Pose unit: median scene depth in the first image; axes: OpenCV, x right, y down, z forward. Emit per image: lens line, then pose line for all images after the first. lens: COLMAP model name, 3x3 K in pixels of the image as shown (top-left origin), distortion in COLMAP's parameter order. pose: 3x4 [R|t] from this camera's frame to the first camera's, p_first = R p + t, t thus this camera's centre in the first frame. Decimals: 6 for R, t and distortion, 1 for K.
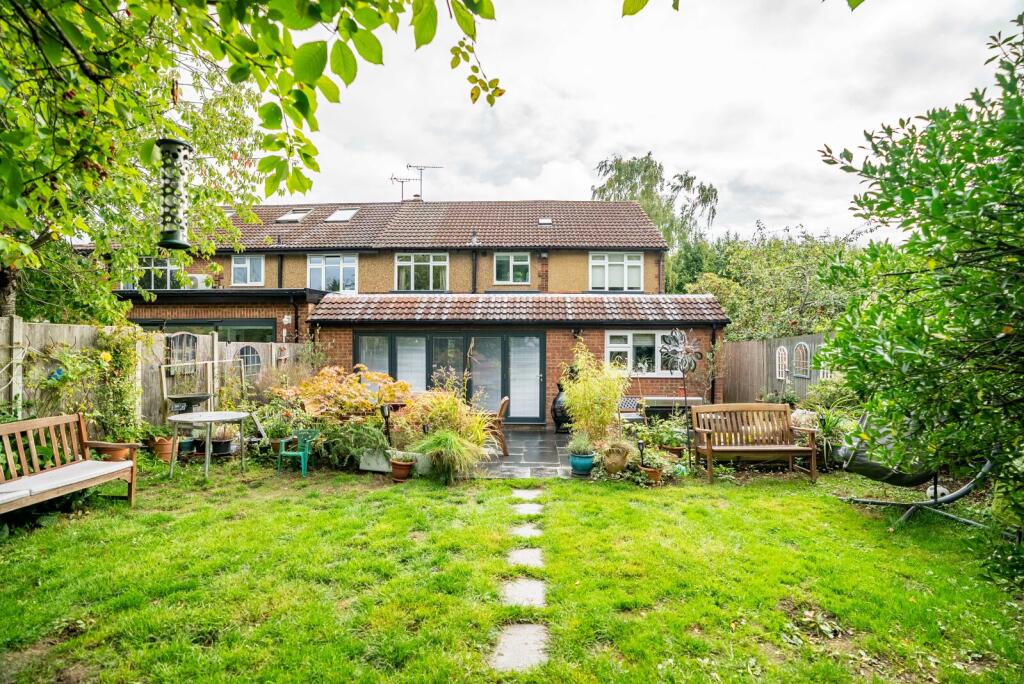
lens RADIAL K [[492.1, 0, 512.0], [0, 492.1, 342.0], [0, 0, 1]] dist [-0.071874, 0.028629]
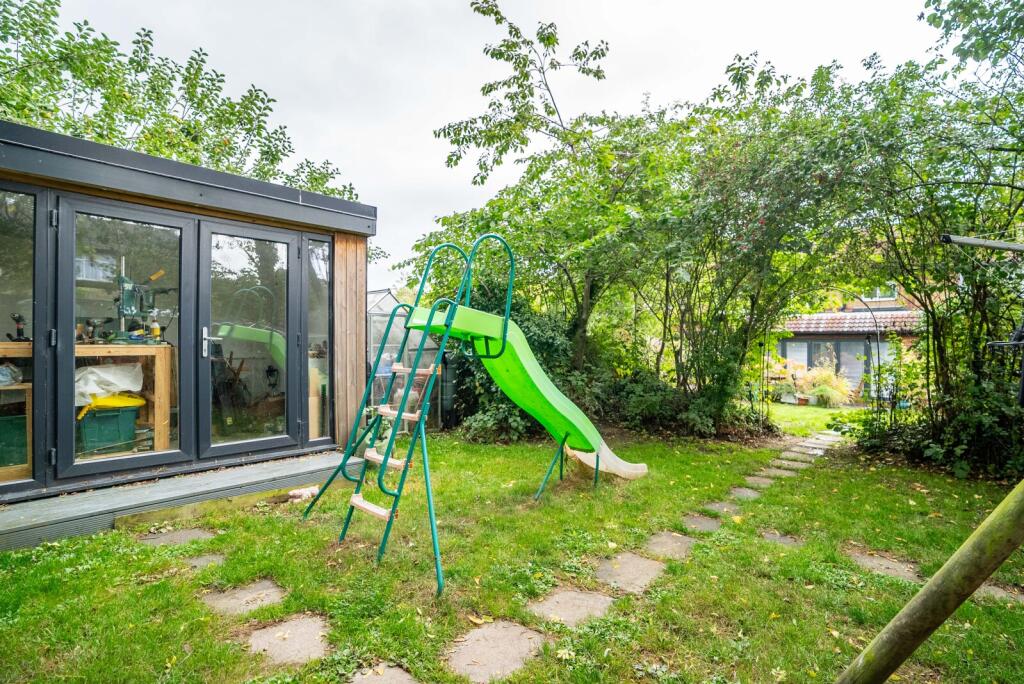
lens RADIAL K [[492.1, 0, 512.0], [0, 492.1, 342.0], [0, 0, 1]] dist [-0.071874, 0.028629]
pose [[0.768510, -0.004549, -0.639822, 0.104082], [-0.003756, 0.999925, -0.011621, 0.012131], [0.639827, 0.011334, 0.768436, -1.001485]]
